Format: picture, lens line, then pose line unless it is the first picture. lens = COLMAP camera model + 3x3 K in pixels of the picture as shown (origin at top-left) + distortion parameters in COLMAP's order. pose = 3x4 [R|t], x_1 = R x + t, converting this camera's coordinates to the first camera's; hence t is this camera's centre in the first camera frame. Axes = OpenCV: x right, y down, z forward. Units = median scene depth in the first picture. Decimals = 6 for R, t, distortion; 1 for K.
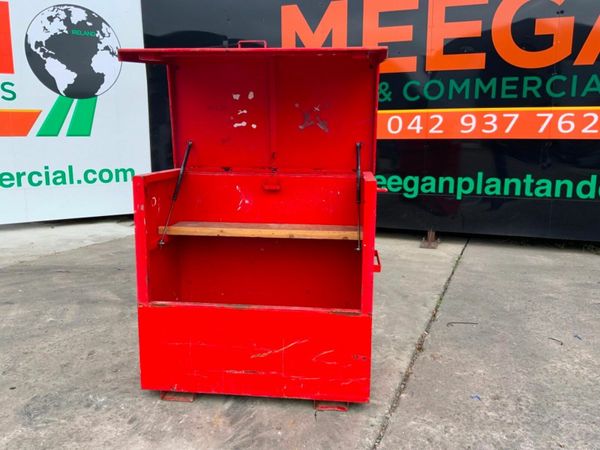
lens RADIAL K [[498.2, 0, 294.6], [0, 498.2, 226.9], [0, 0, 1]] dist [0.038100, -0.082476]
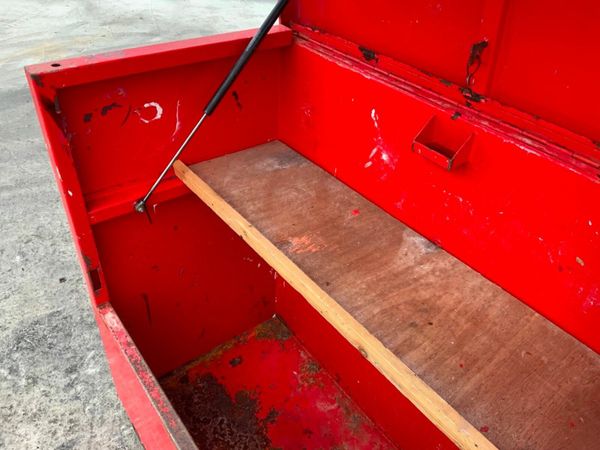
lens RADIAL K [[498.2, 0, 297.3], [0, 498.2, 223.9], [0, 0, 1]] dist [0.038100, -0.082476]
pose [[0.680240, 0.450227, -0.578420, 0.086417], [-0.154629, 0.859509, 0.487170, -0.154282], [0.716494, -0.241951, 0.654290, 0.586668]]
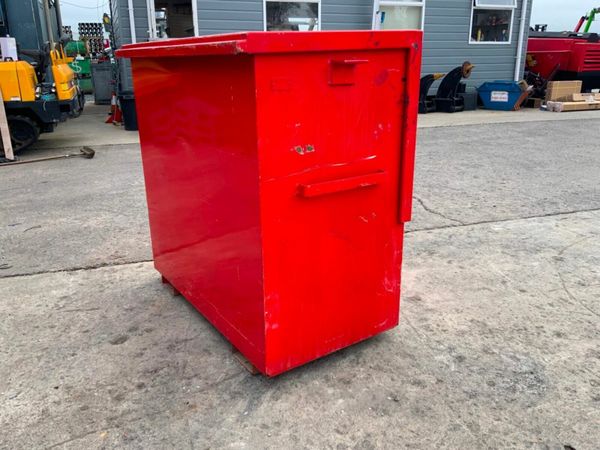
lens RADIAL K [[498.2, 0, 302.3], [0, 498.2, 224.8], [0, 0, 1]] dist [0.038100, -0.082476]
pose [[-0.648860, -0.240006, 0.722065, -0.543242], [0.137806, 0.896193, 0.421720, -0.126945], [-0.748324, 0.373142, -0.548430, 1.091945]]
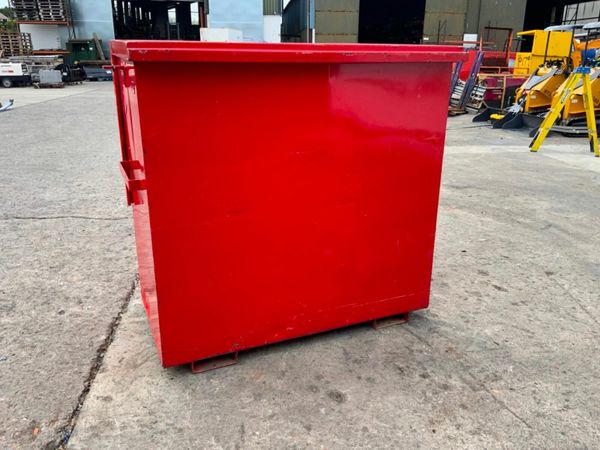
lens RADIAL K [[498.2, 0, 298.1], [0, 498.2, 220.4], [0, 0, 1]] dist [0.038100, -0.082476]
pose [[-0.866743, 0.143724, -0.477598, 0.226850], [-0.097518, 0.890264, 0.444882, -0.159514], [0.489128, 0.432173, -0.757614, 1.260627]]
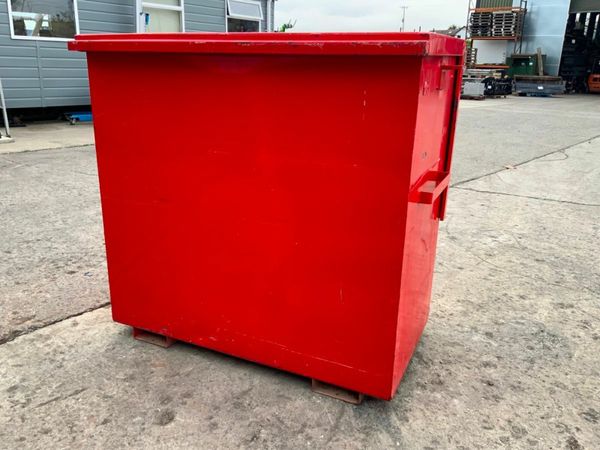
lens RADIAL K [[498.2, 0, 301.7], [0, 498.2, 222.2], [0, 0, 1]] dist [0.038100, -0.082476]
pose [[-0.948734, -0.122653, 0.291307, -0.241422], [0.023739, 0.891385, 0.452625, -0.146833], [-0.315183, 0.436336, -0.842775, 1.245120]]
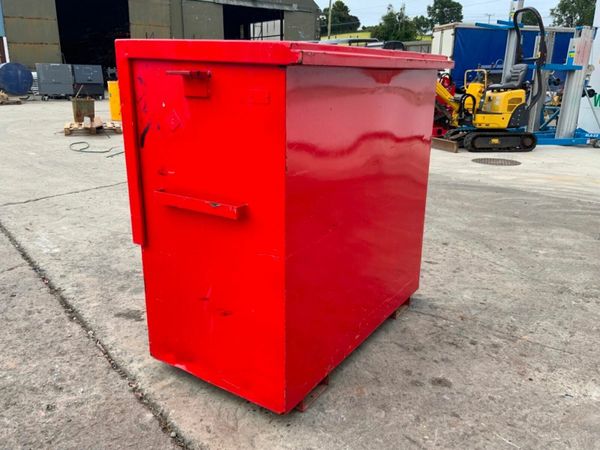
lens RADIAL K [[498.2, 0, 298.3], [0, 498.2, 225.4], [0, 0, 1]] dist [0.038100, -0.082476]
pose [[-0.457757, 0.249153, -0.853453, 0.456014], [-0.167337, 0.918631, 0.357933, -0.101700], [0.873188, 0.306661, -0.378817, 0.999039]]
